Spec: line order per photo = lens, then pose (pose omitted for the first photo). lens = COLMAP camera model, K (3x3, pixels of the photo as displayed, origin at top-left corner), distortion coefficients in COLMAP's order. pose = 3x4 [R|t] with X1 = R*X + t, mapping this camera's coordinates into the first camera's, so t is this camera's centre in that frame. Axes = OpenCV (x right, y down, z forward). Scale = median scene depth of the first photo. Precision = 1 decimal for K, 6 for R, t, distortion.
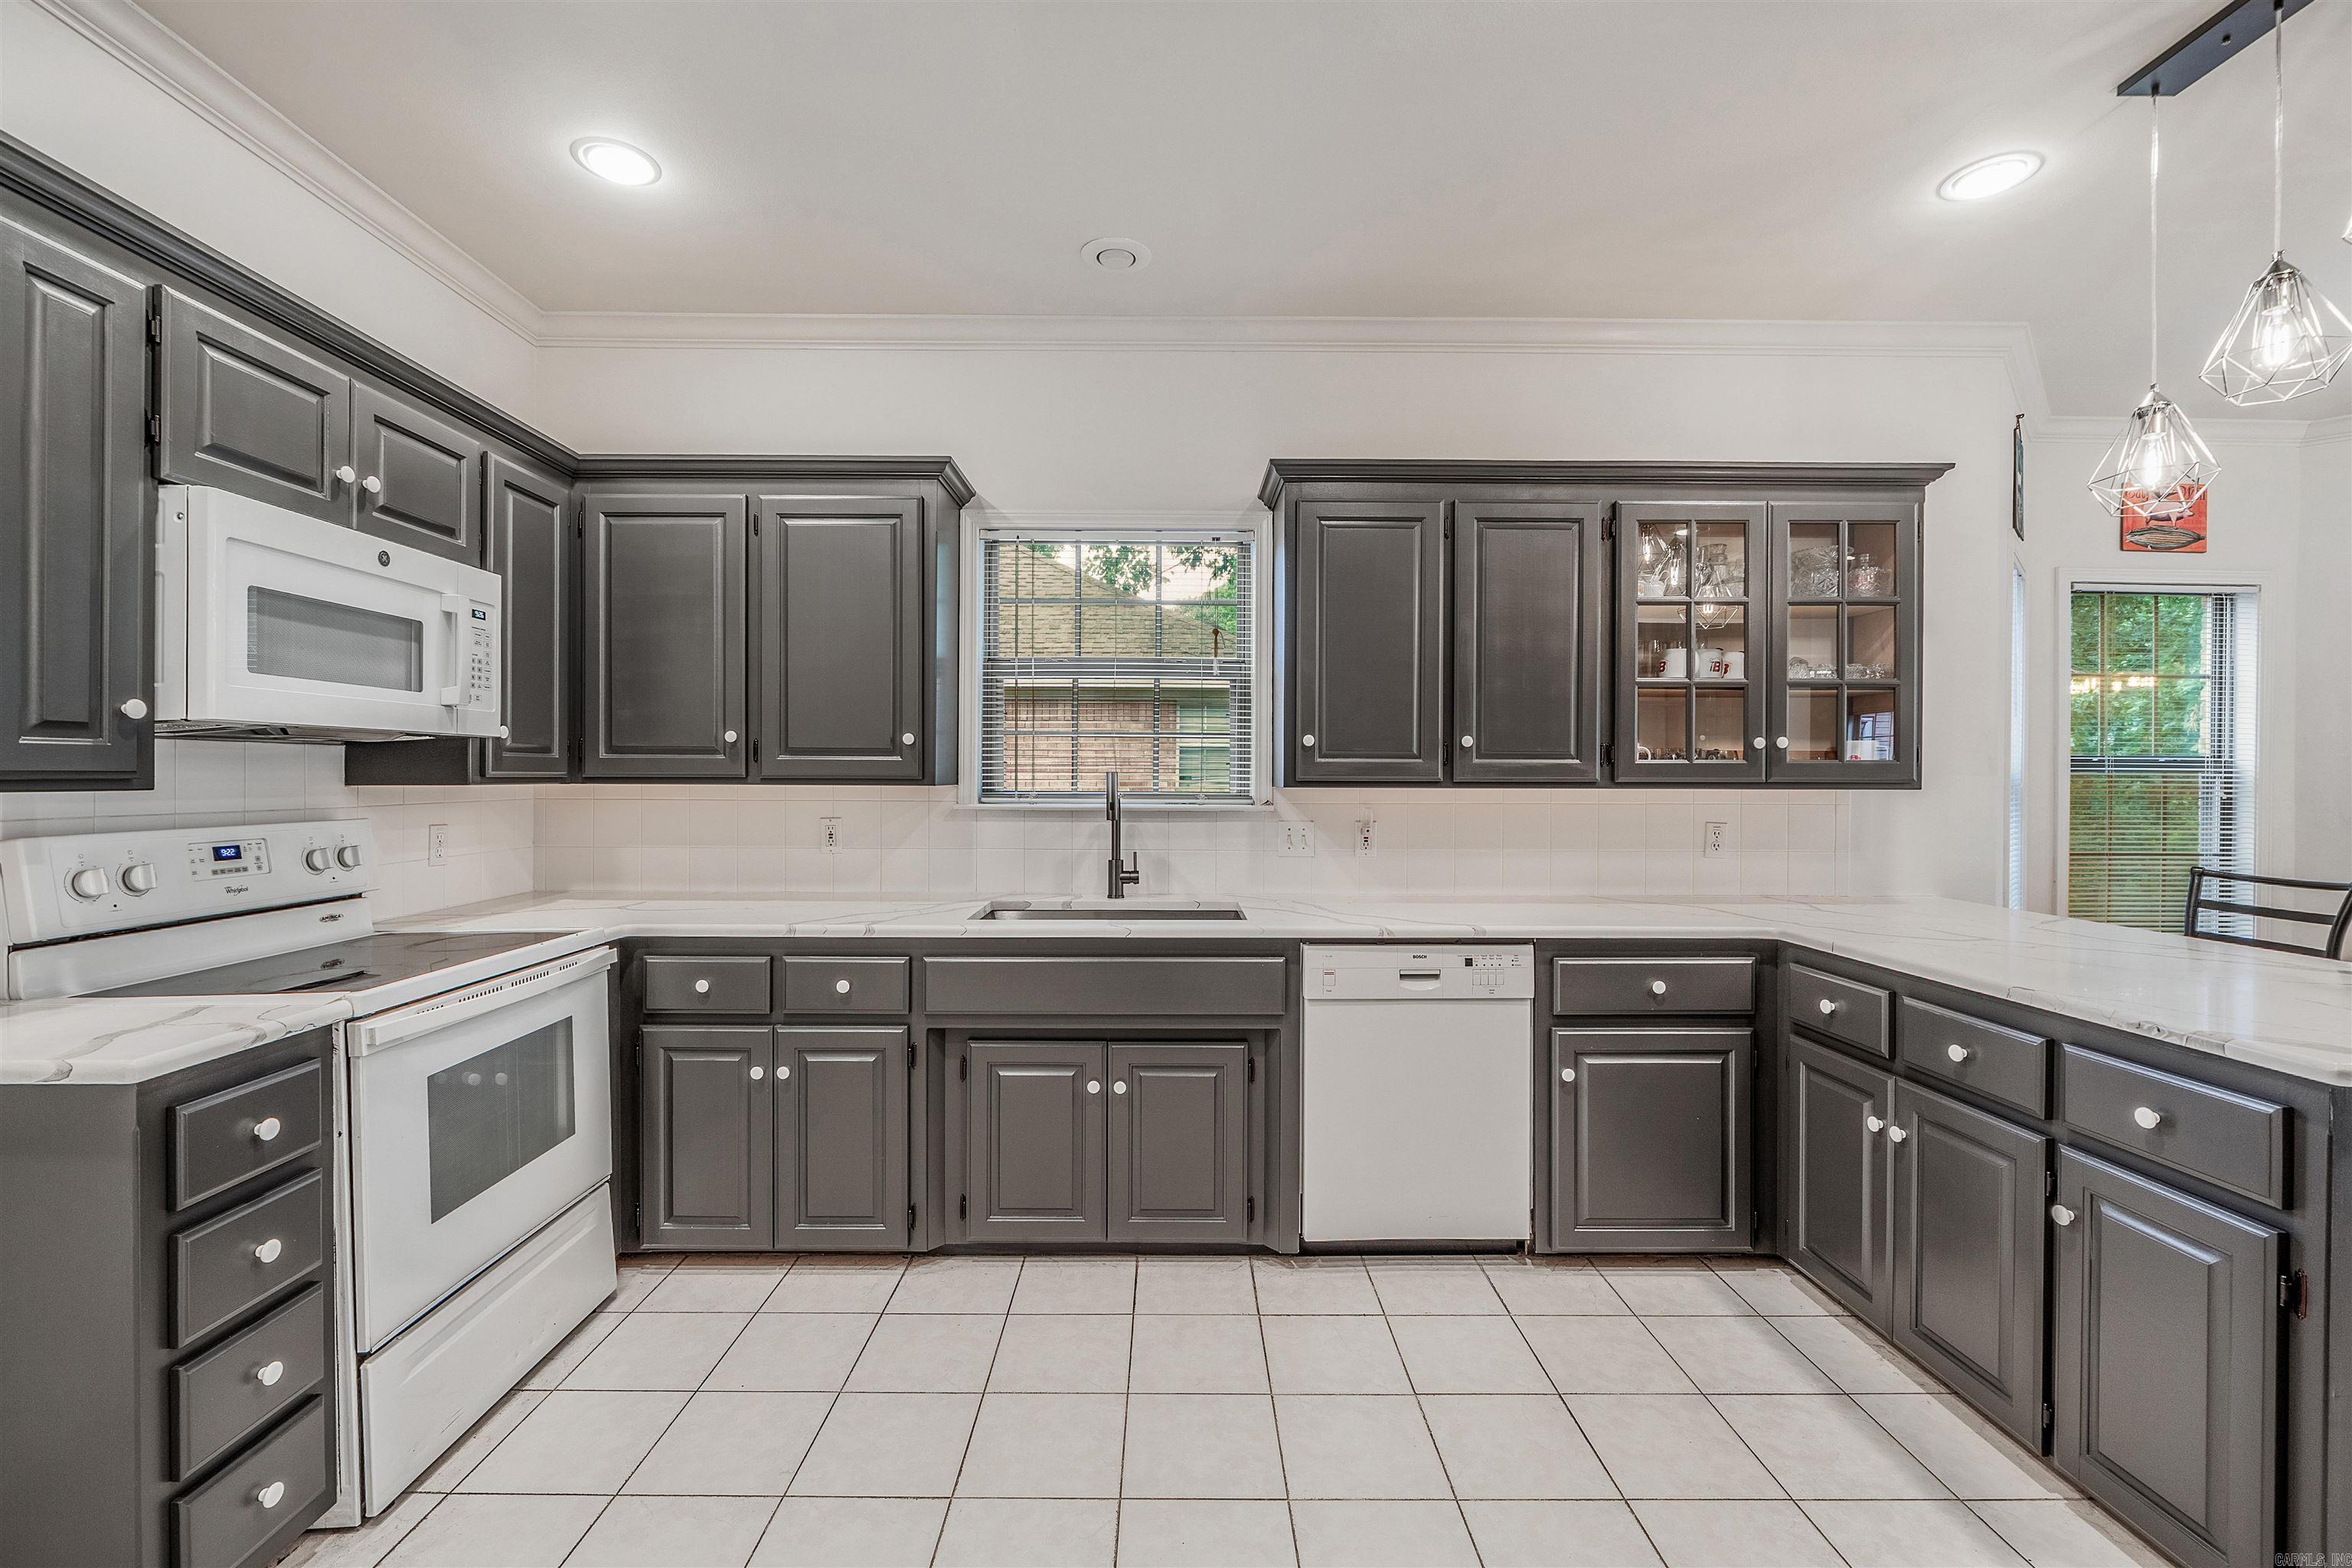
lens RADIAL K [[998.3, 0, 1178.2], [0, 998.3, 785.5], [0, 0, 1]] dist [-0.008873, -0.000488]
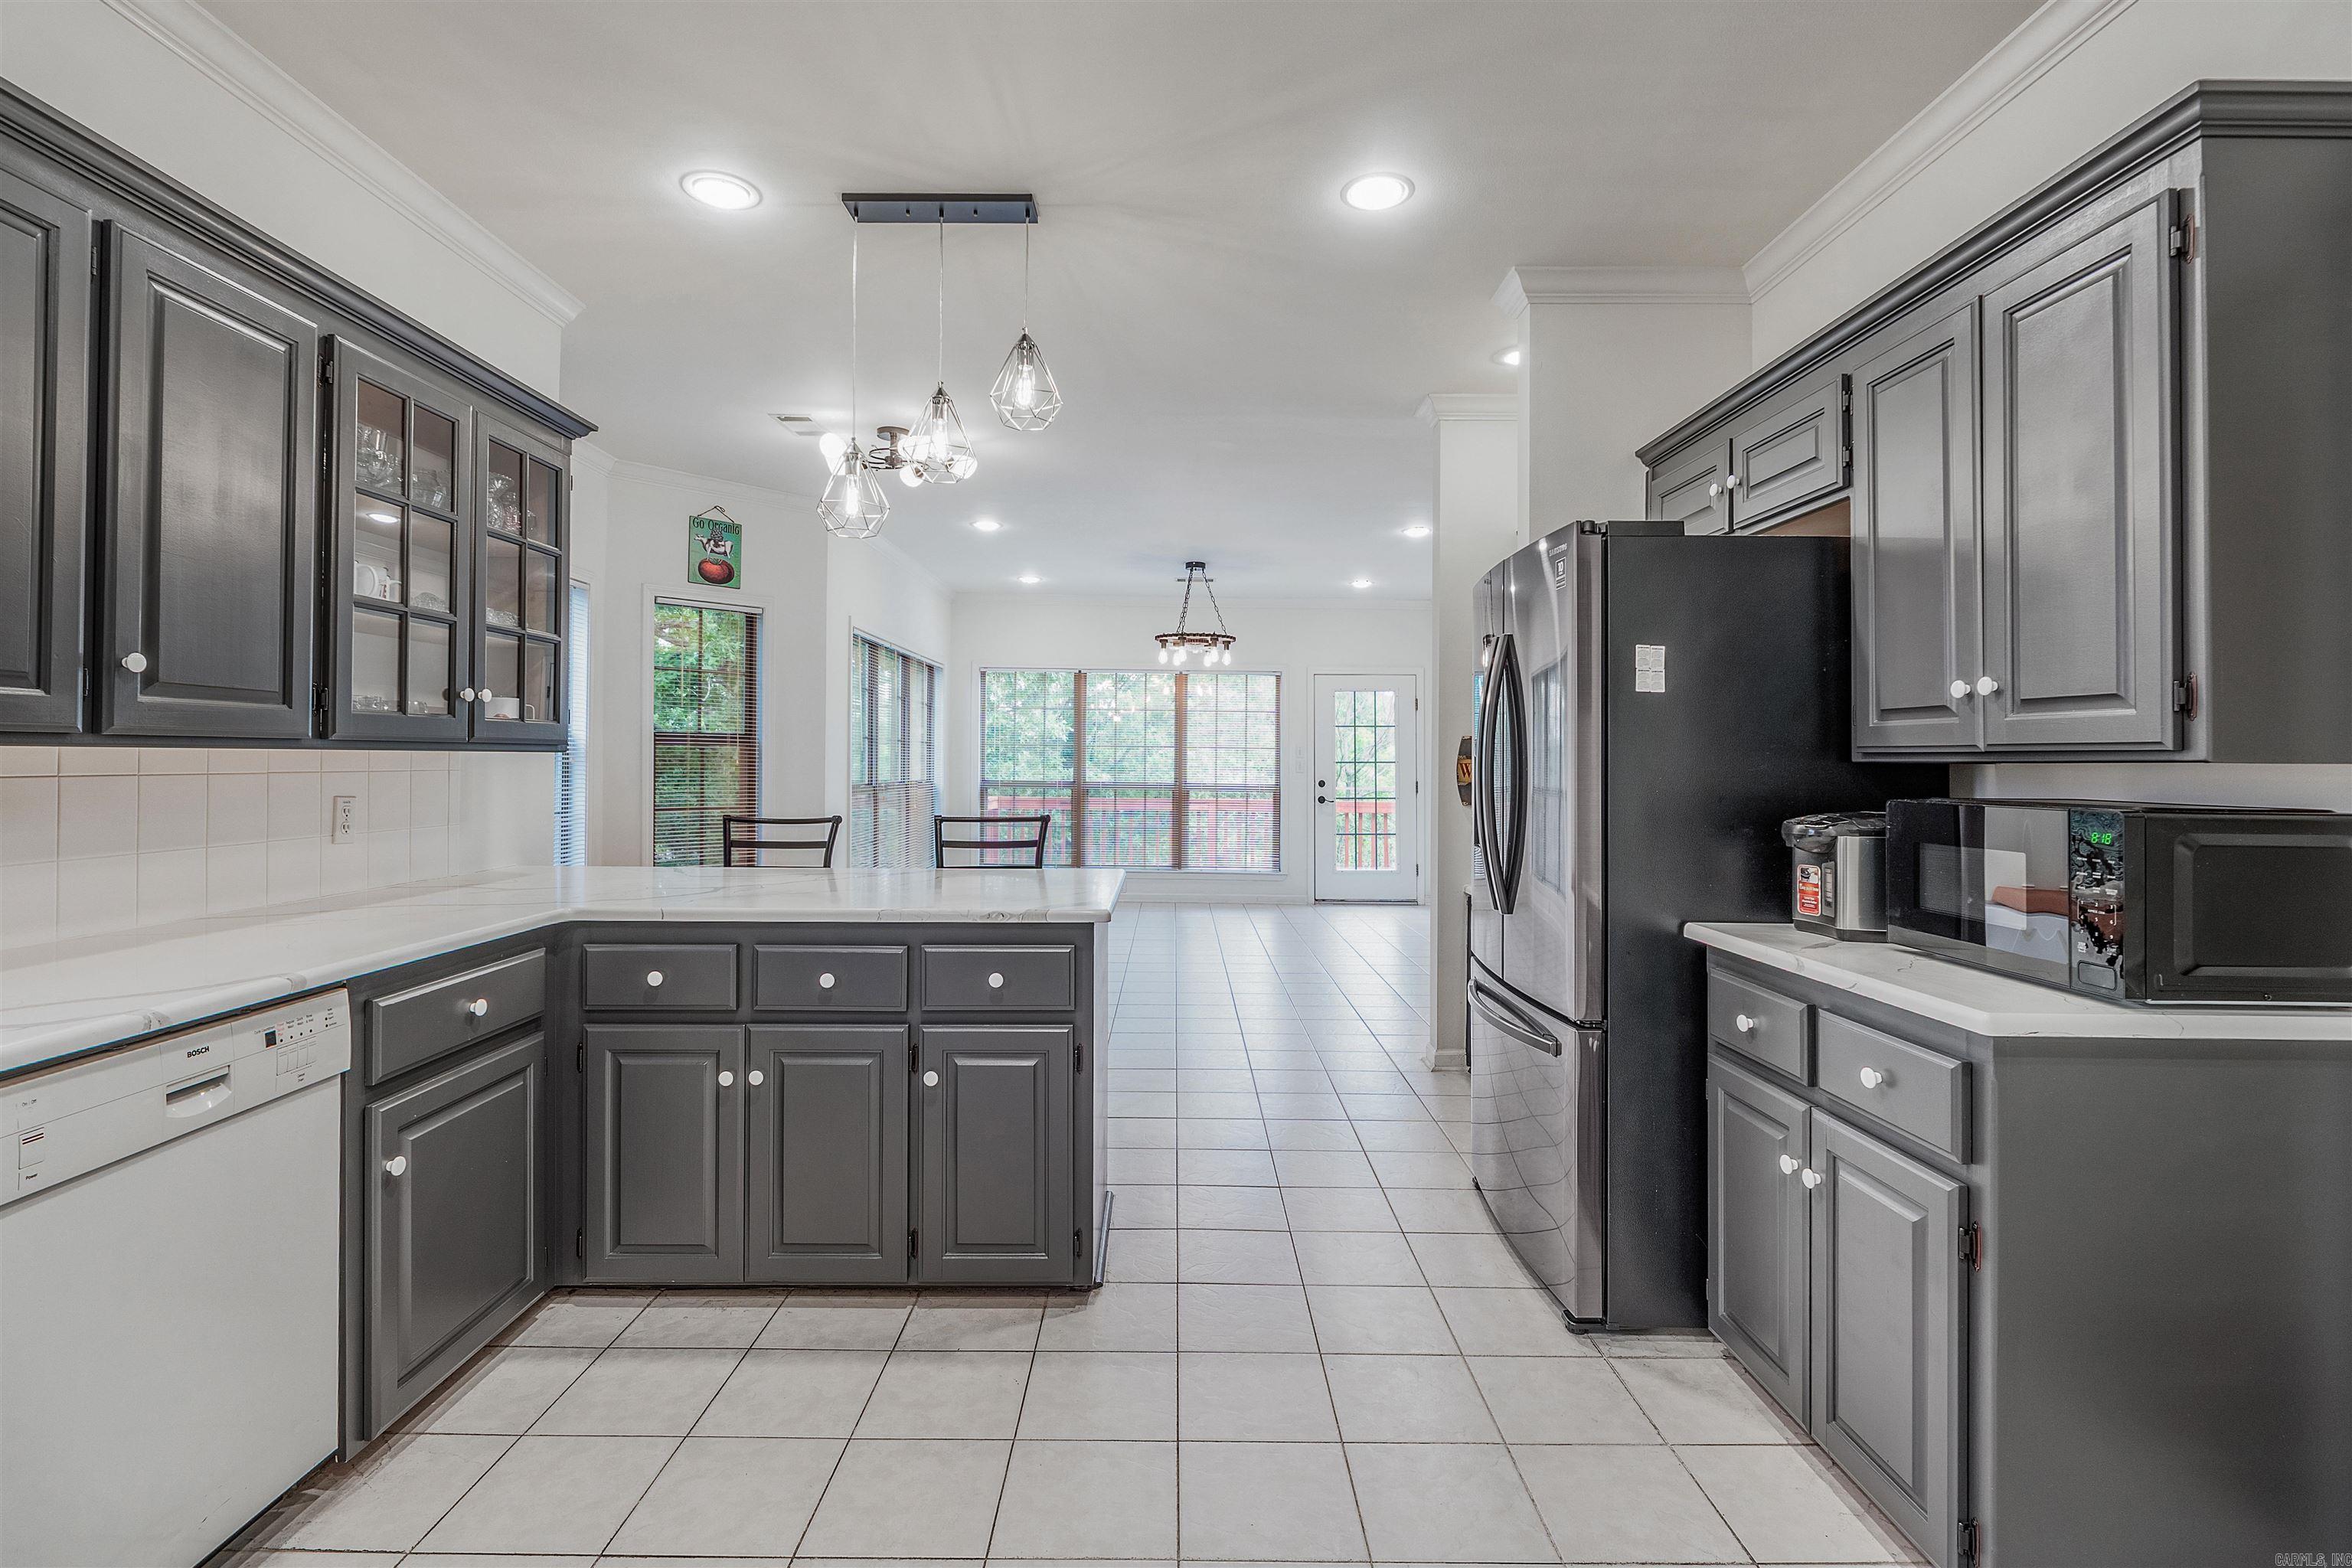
lens RADIAL K [[1105.5, 0, 1172.1], [0, 1105.5, 746.5], [0, 0, 1]] dist [0.003890, 0.000371]
pose [[-0.004122, 0.008776, 0.999953, -0.371050], [0.001405, 0.999961, -0.008770, 0.009941], [-0.999991, 0.001369, -0.004134, 0.465610]]
